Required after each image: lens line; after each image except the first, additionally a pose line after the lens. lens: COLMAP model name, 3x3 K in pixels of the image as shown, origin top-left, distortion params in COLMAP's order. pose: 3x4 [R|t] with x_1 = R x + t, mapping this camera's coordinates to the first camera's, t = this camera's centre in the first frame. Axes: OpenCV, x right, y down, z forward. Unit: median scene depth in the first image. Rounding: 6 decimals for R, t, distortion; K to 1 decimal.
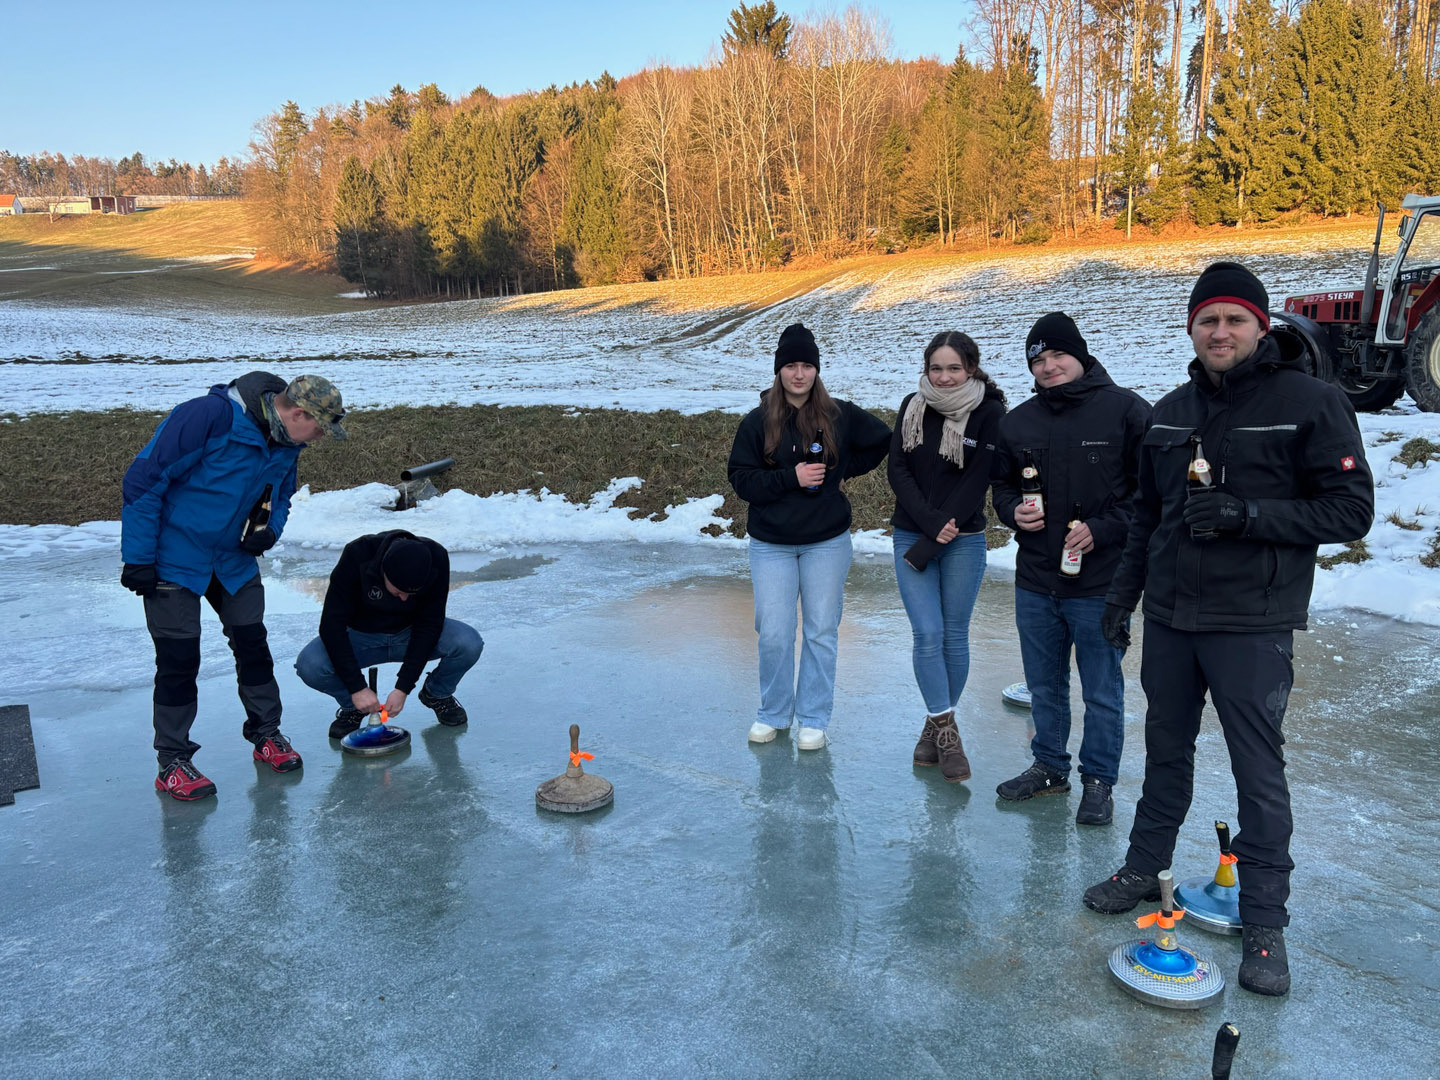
lens RADIAL K [[1090.1, 0, 731.0], [0, 1090.1, 530.7], [0, 0, 1]] dist [0.053584, -0.068097]
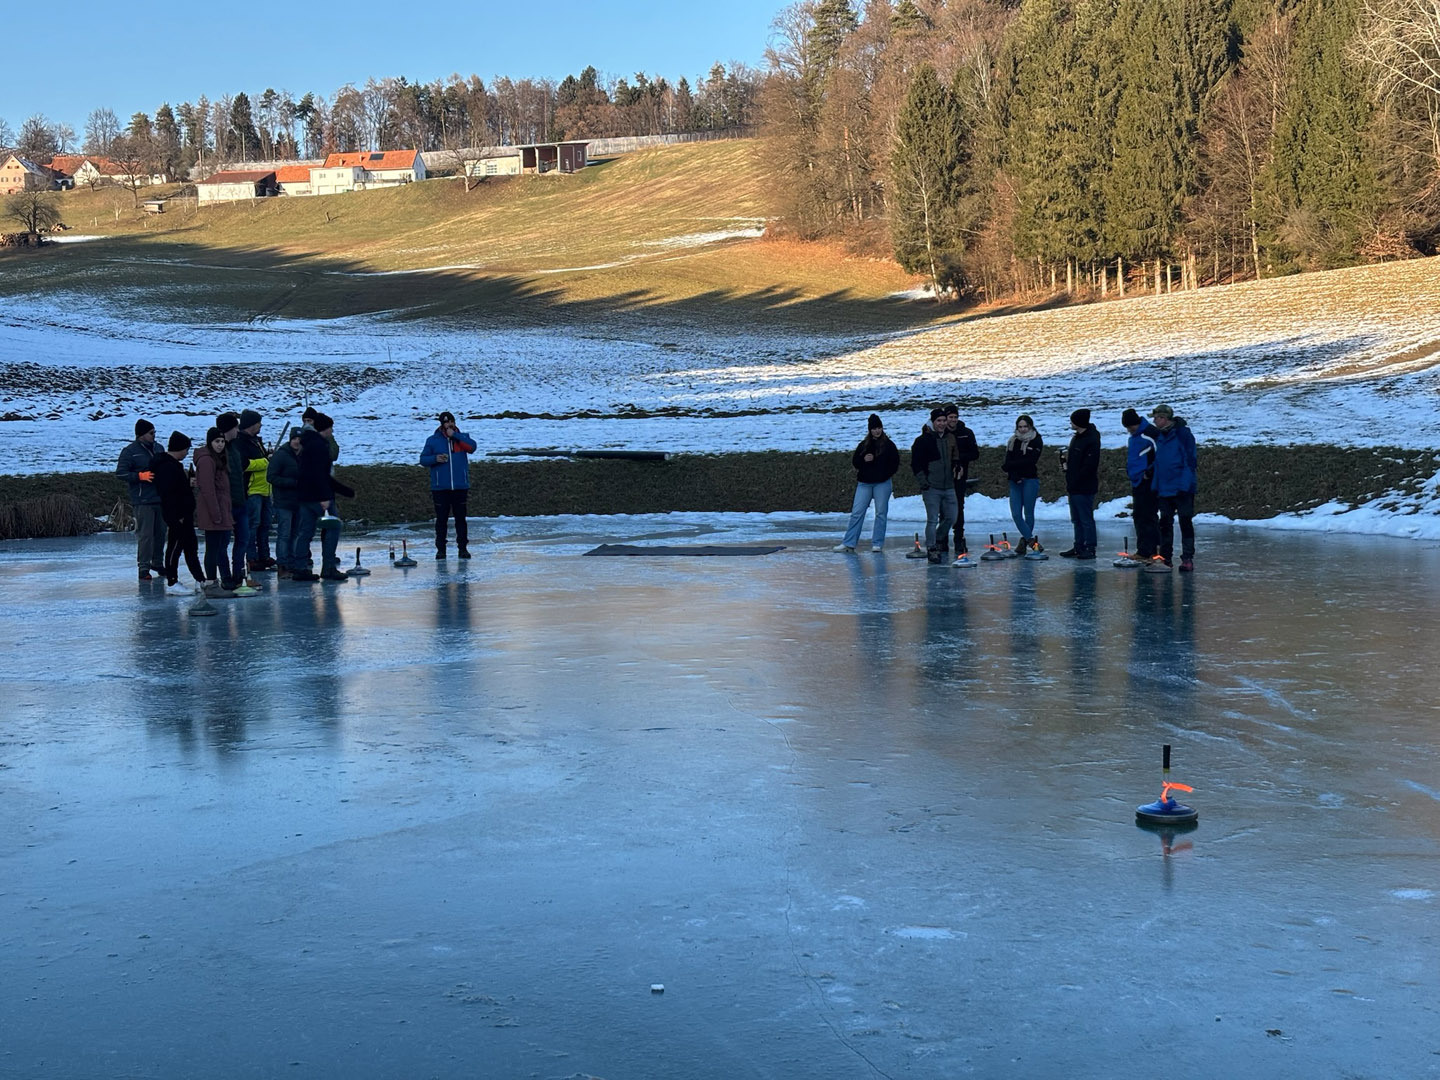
lens RADIAL K [[2146.2, 0, 720.0], [0, 2146.2, 540.0], [0, 0, 1]] dist [0.232632, -1.040607]
pose [[0.915345, 0.015007, -0.402390, 0.045746], [-0.050246, 0.995752, -0.077162, 0.019627], [0.399522, 0.090849, 0.912211, -0.138076]]
